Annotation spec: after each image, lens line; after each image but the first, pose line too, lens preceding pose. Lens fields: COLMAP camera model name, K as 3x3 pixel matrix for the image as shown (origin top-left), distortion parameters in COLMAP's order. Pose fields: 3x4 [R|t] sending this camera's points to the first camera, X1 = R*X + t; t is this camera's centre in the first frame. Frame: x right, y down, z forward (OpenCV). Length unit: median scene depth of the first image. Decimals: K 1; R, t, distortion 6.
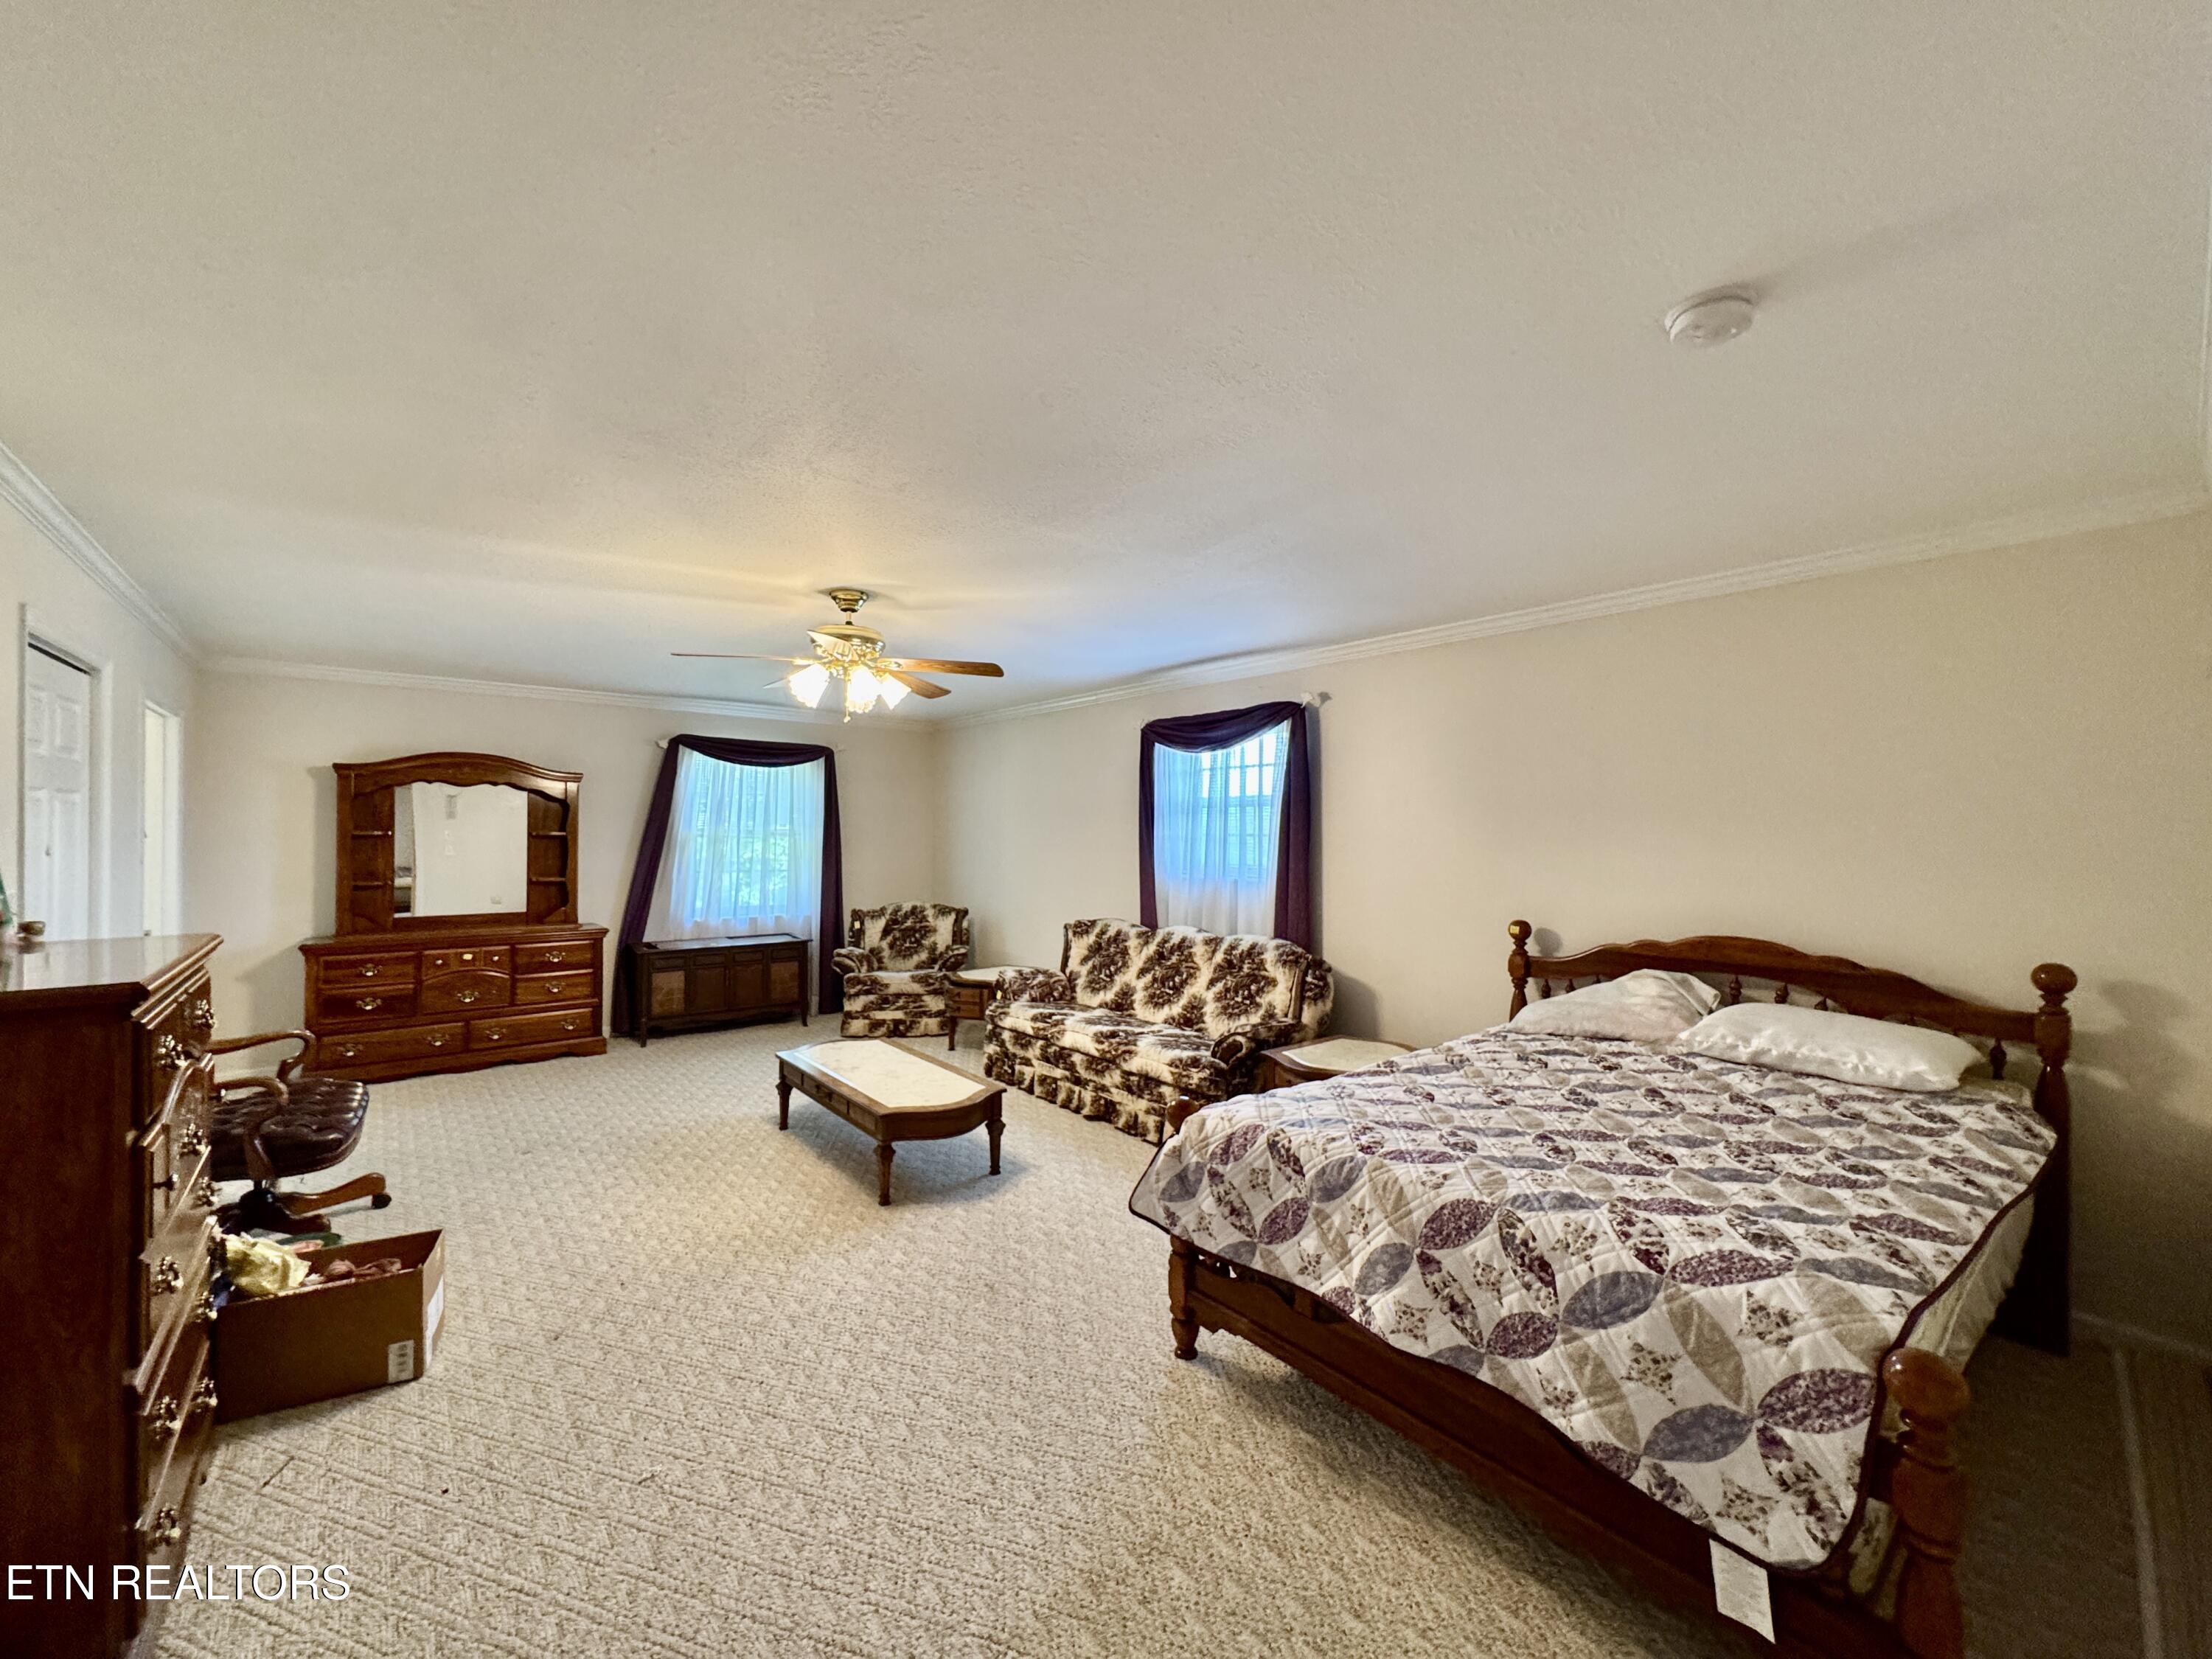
lens RADIAL K [[895.8, 0, 1113.5], [0, 895.8, 834.5], [0, 0, 1]] dist [-0.002059, 0.002406]
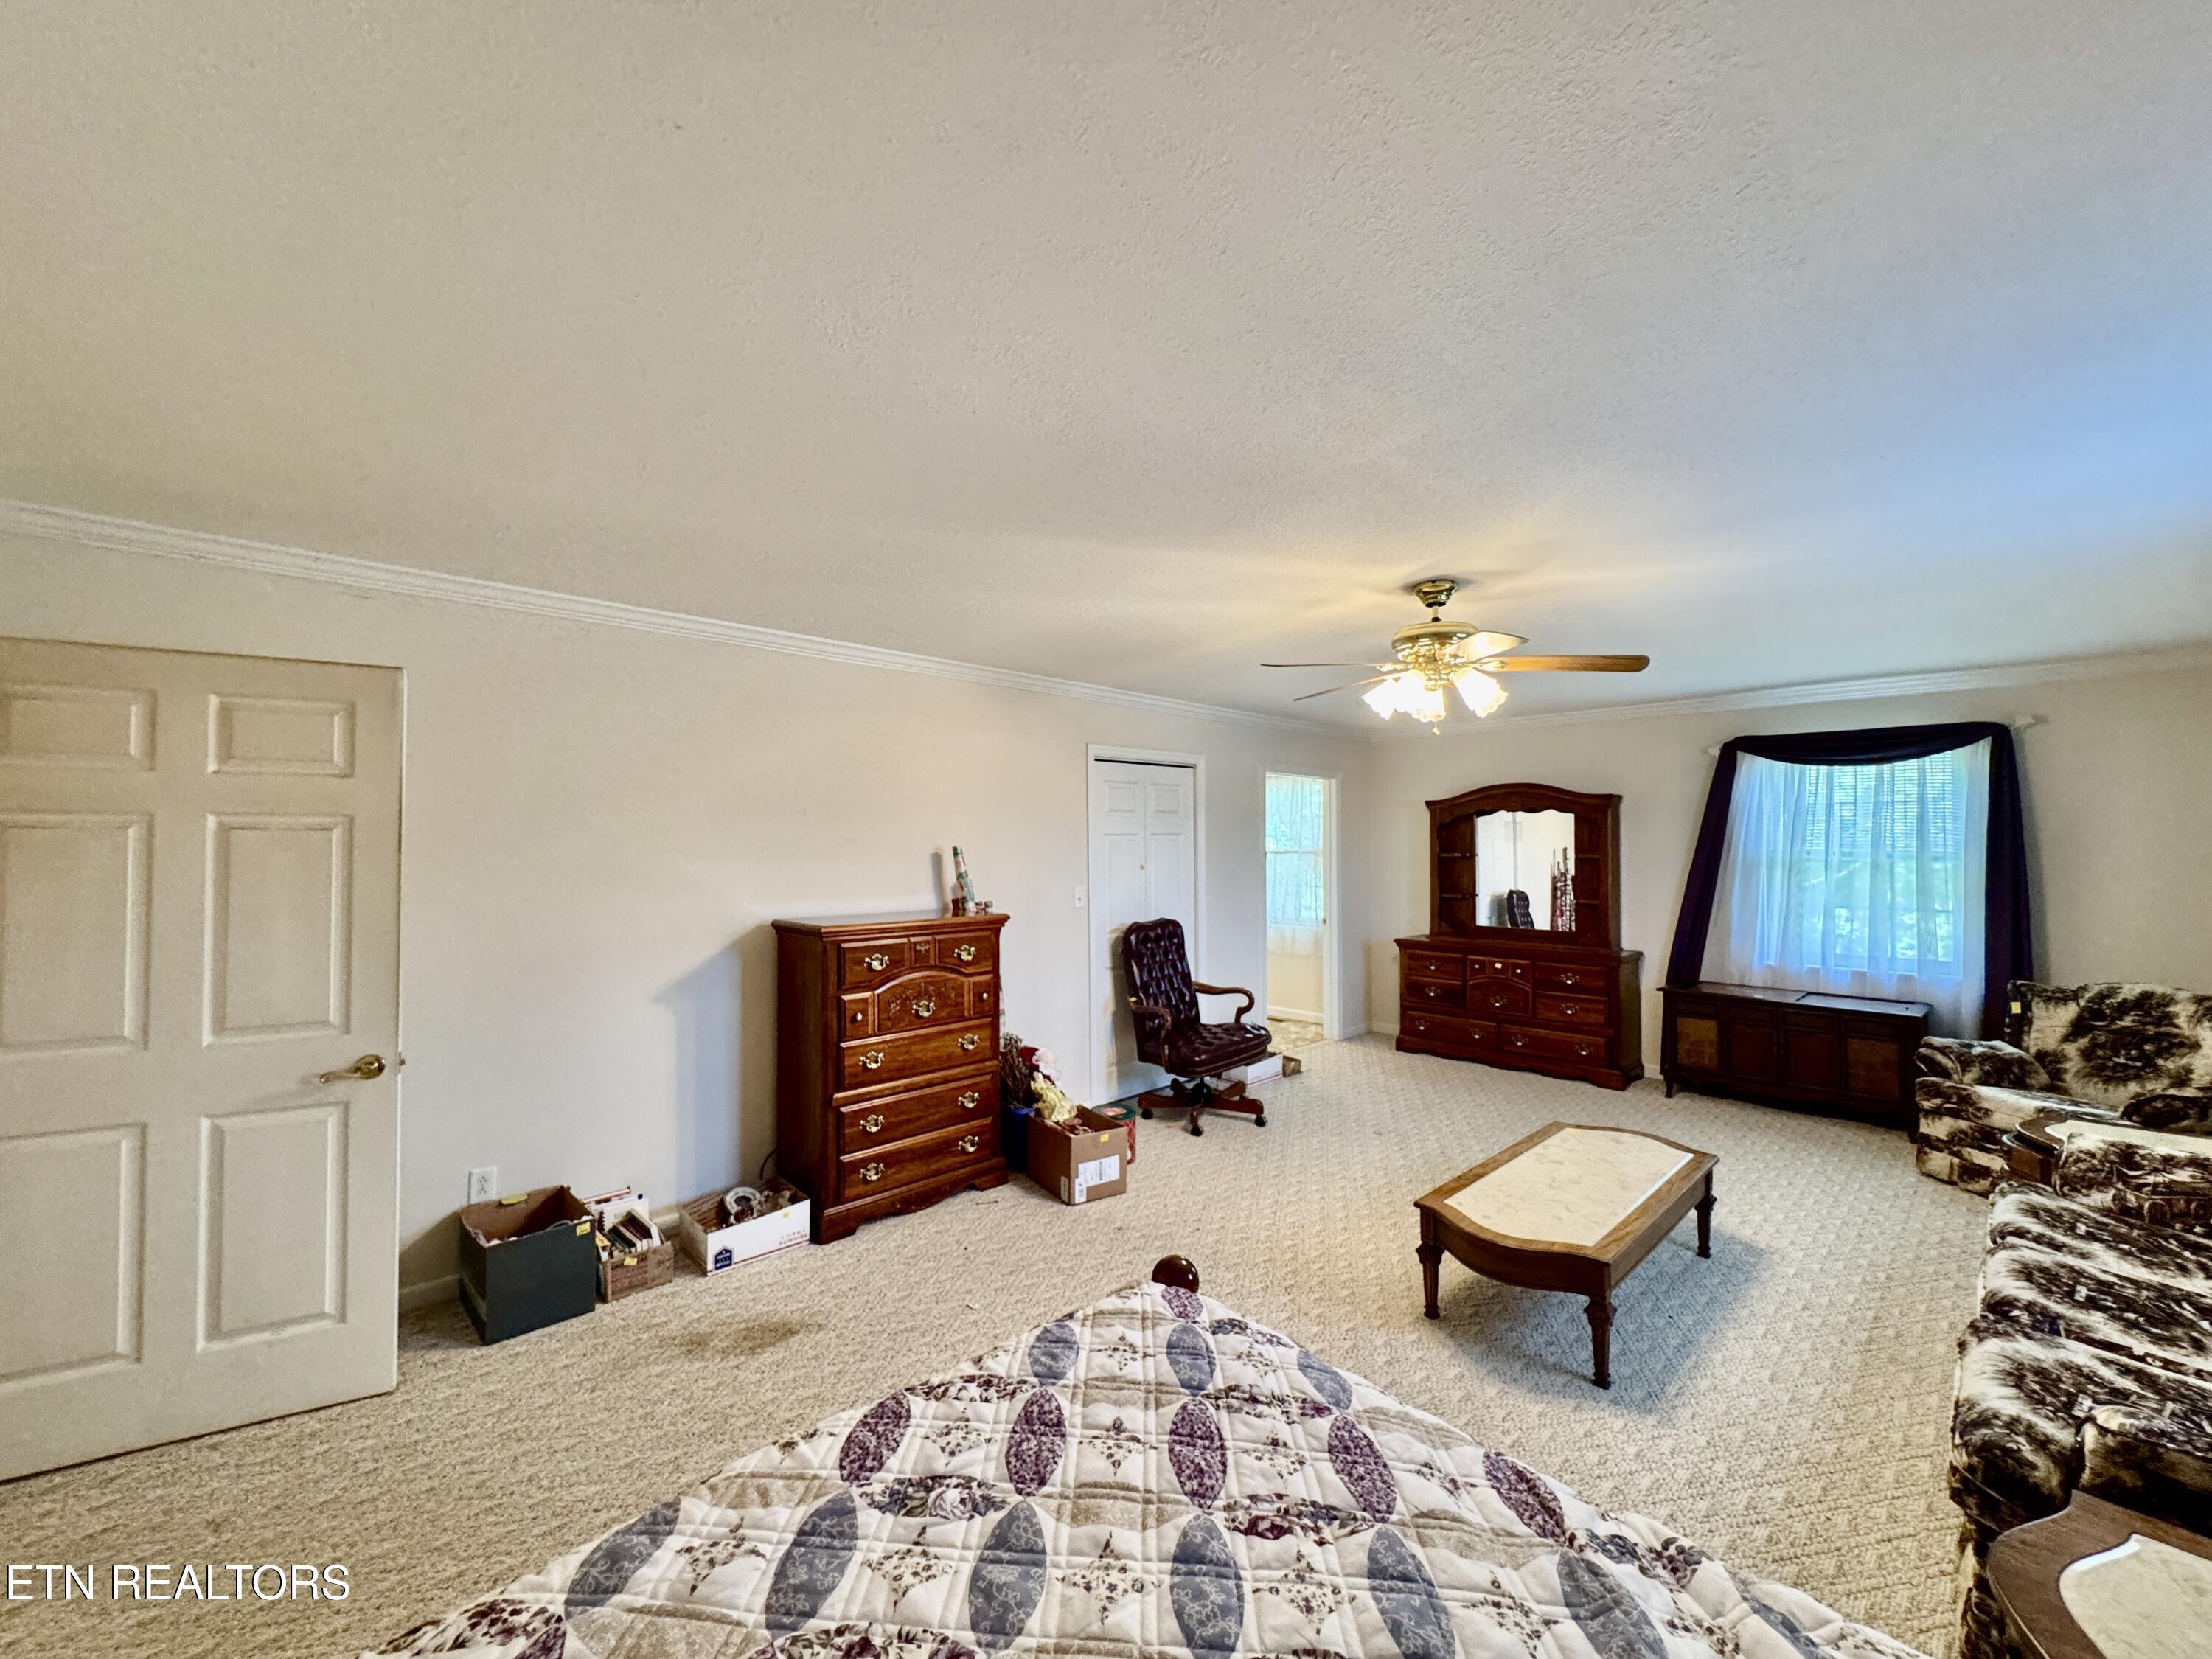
lens RADIAL K [[895.8, 0, 1103.3], [0, 895.8, 831.7], [0, 0, 1]] dist [-0.002059, 0.002406]
pose [[0.061562, -0.017943, -0.997942, 0.315690], [0.001982, 0.999839, -0.017854, -0.010525], [0.998101, -0.000879, 0.061587, 0.367988]]
